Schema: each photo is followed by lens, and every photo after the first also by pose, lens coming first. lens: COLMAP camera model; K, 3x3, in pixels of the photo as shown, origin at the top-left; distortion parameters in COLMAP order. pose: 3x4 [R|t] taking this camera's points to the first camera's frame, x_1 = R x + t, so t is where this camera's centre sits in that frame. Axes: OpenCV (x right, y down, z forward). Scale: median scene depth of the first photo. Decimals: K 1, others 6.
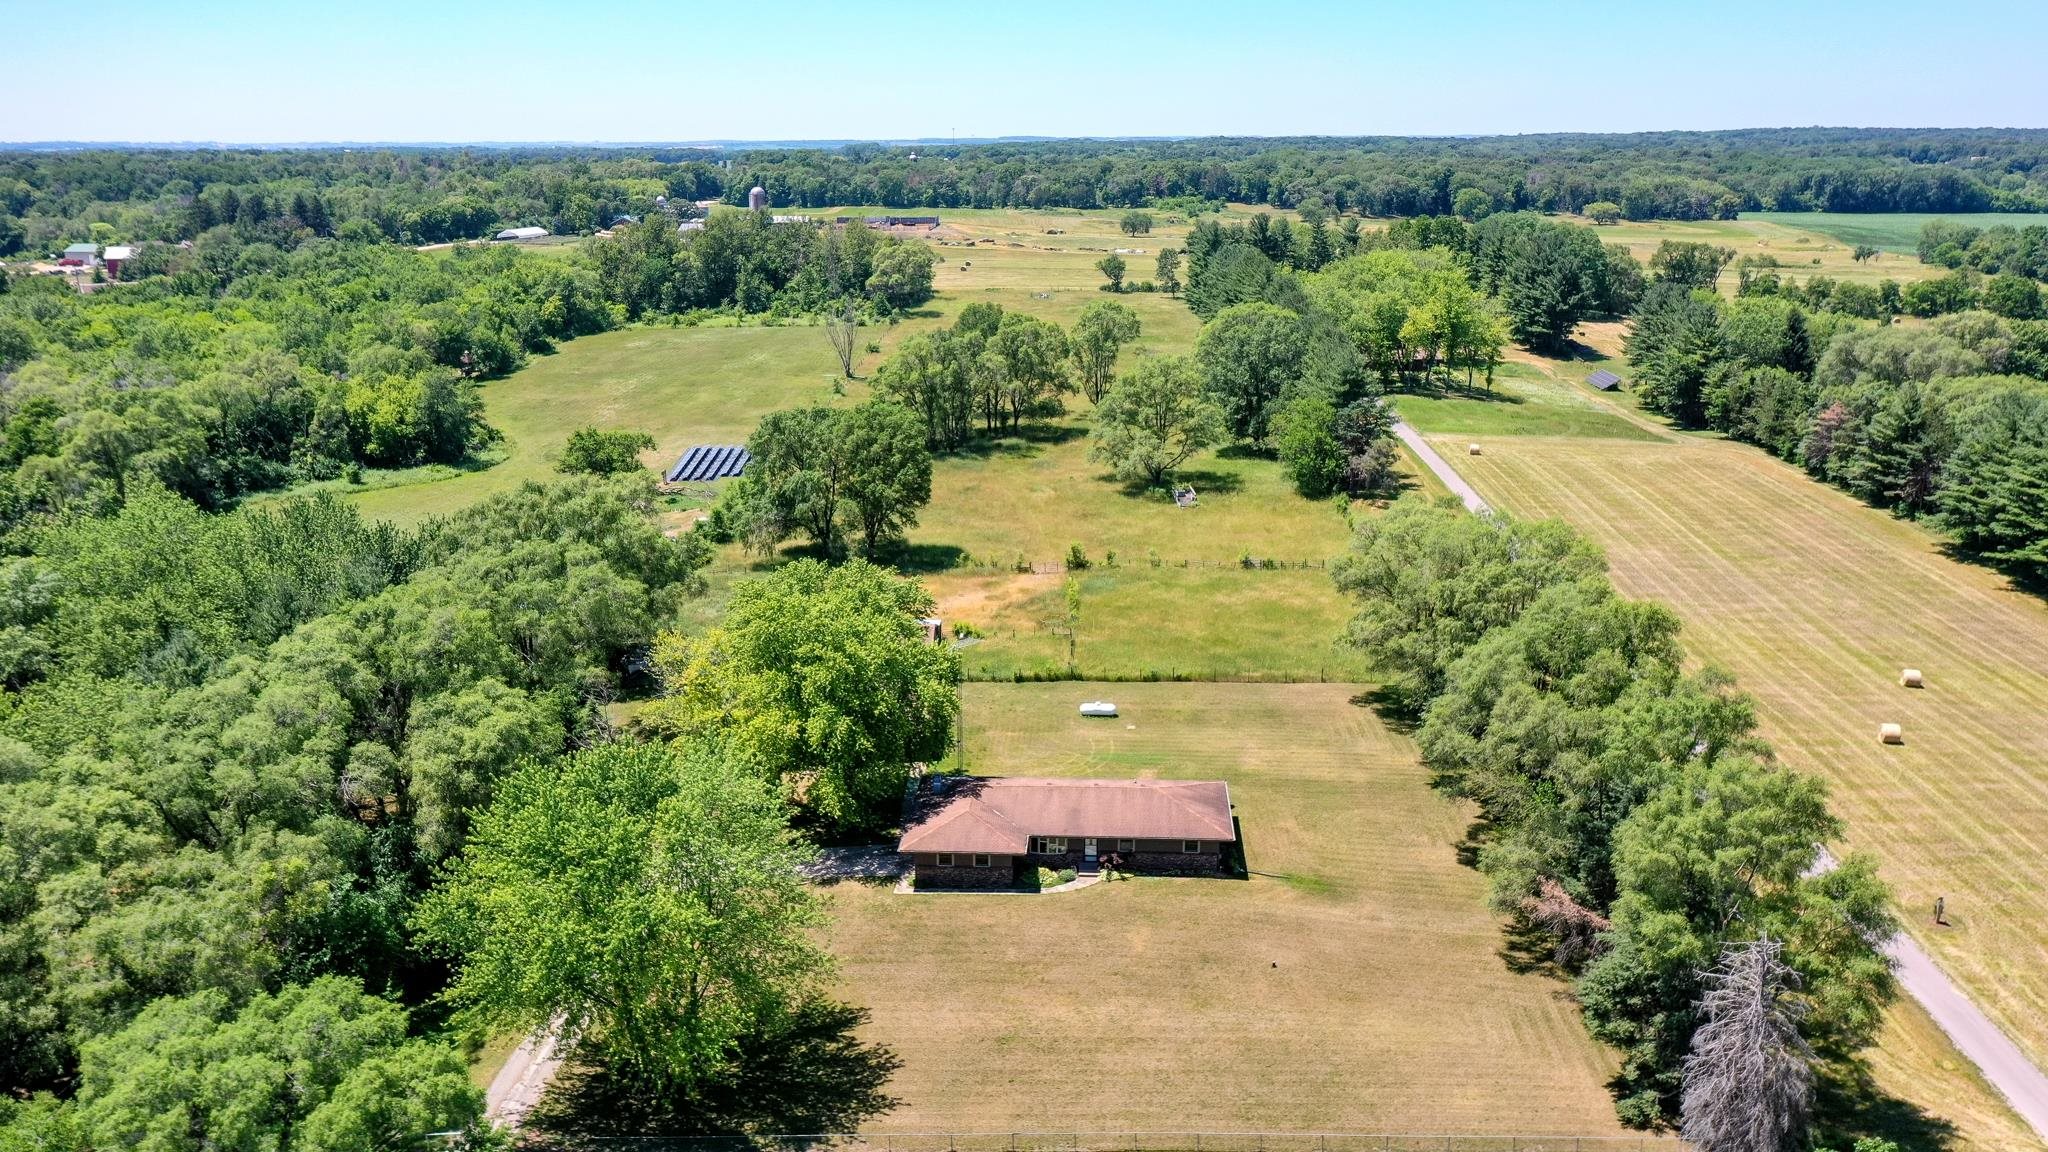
lens RADIAL K [[1561.9, 0, 1023.3], [0, 1561.9, 572.2], [0, 0, 1]] dist [-0.003224, -0.005230]
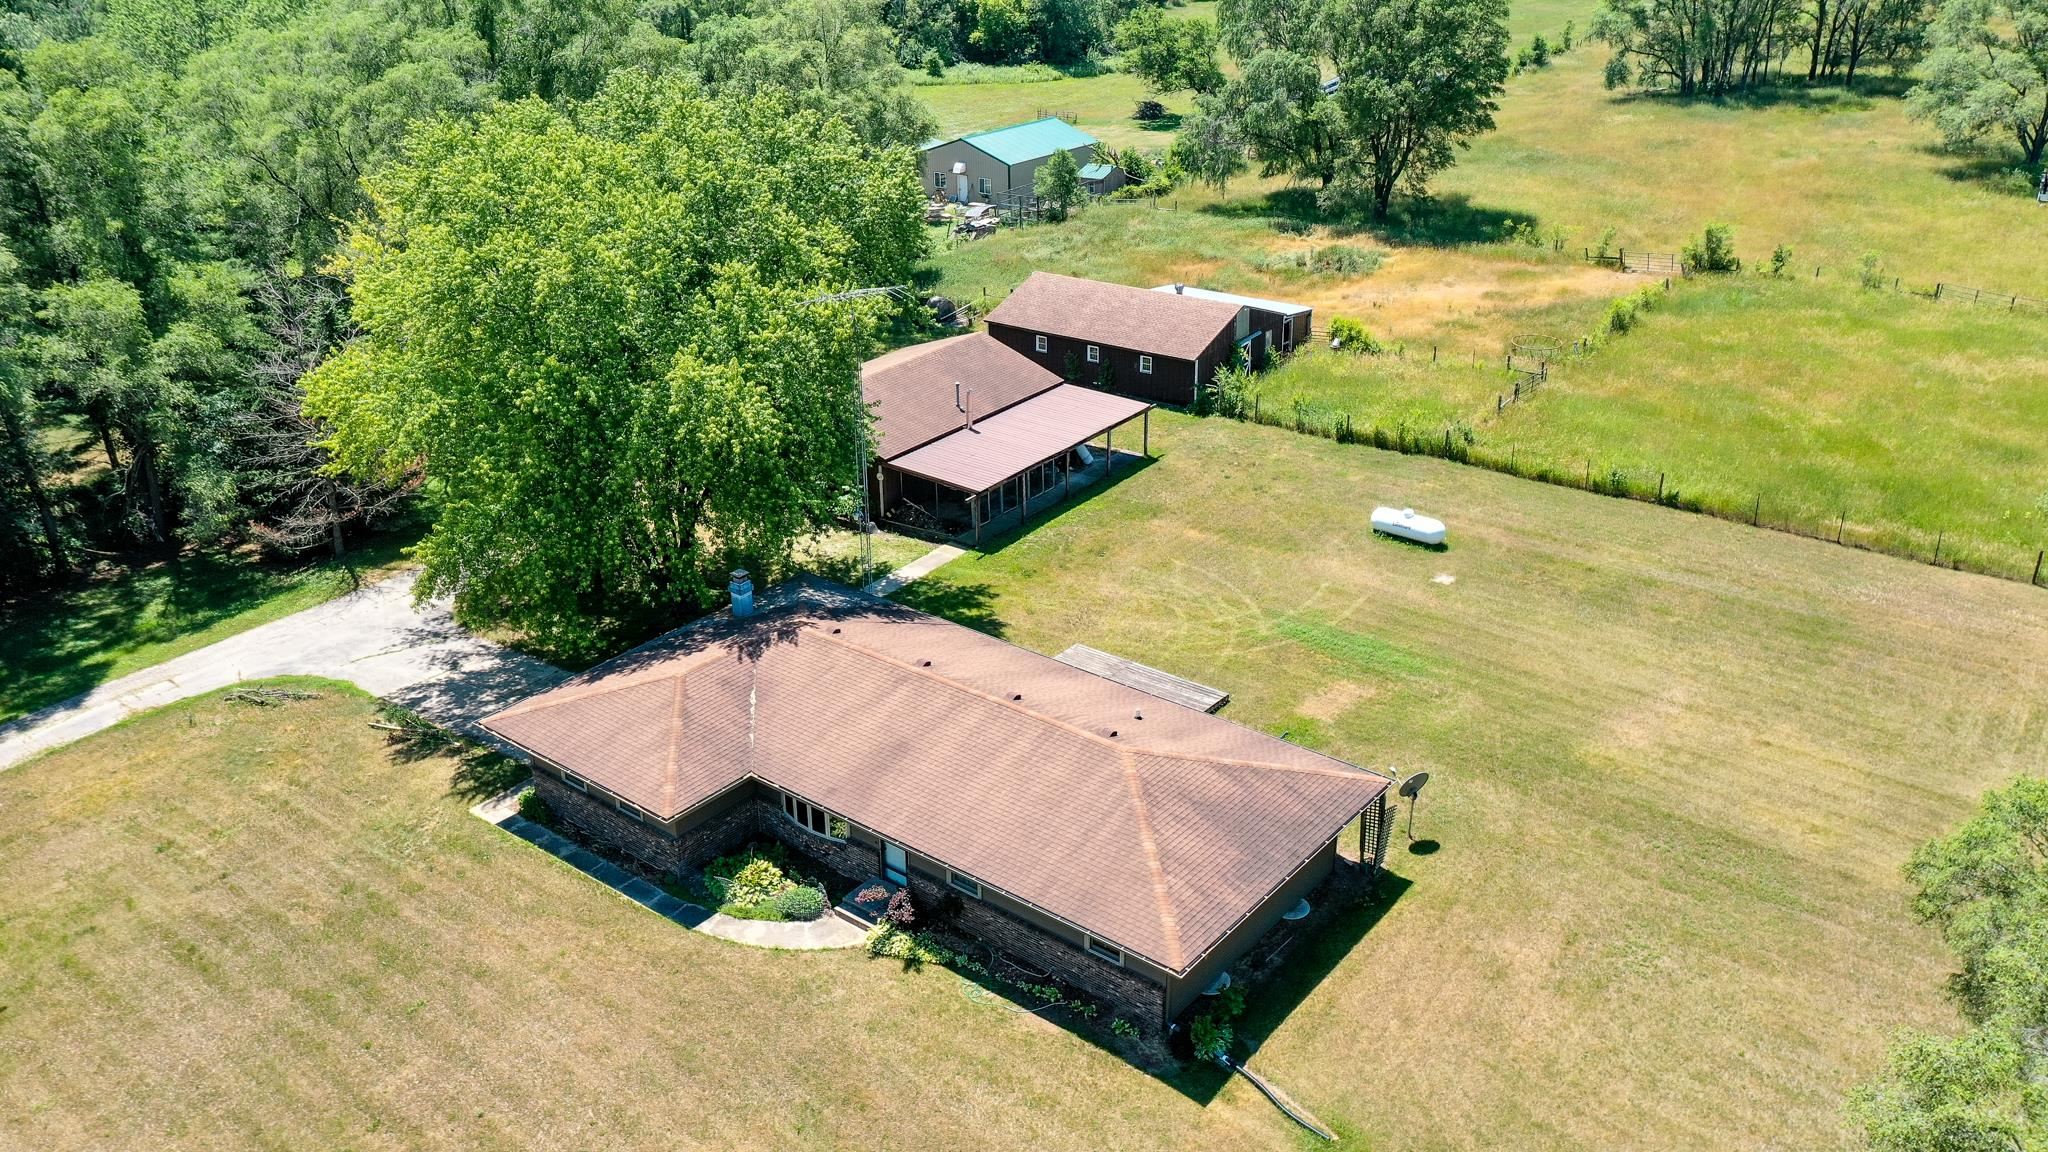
lens RADIAL K [[1561.9, 0, 1021.3], [0, 1561.9, 585.5], [0, 0, 1]] dist [-0.003224, -0.005230]
pose [[0.814323, 0.240164, -0.528392, 0.184060], [-0.135267, 0.963836, 0.229617, 0.012647], [0.564429, -0.115508, 0.817360, 0.500604]]
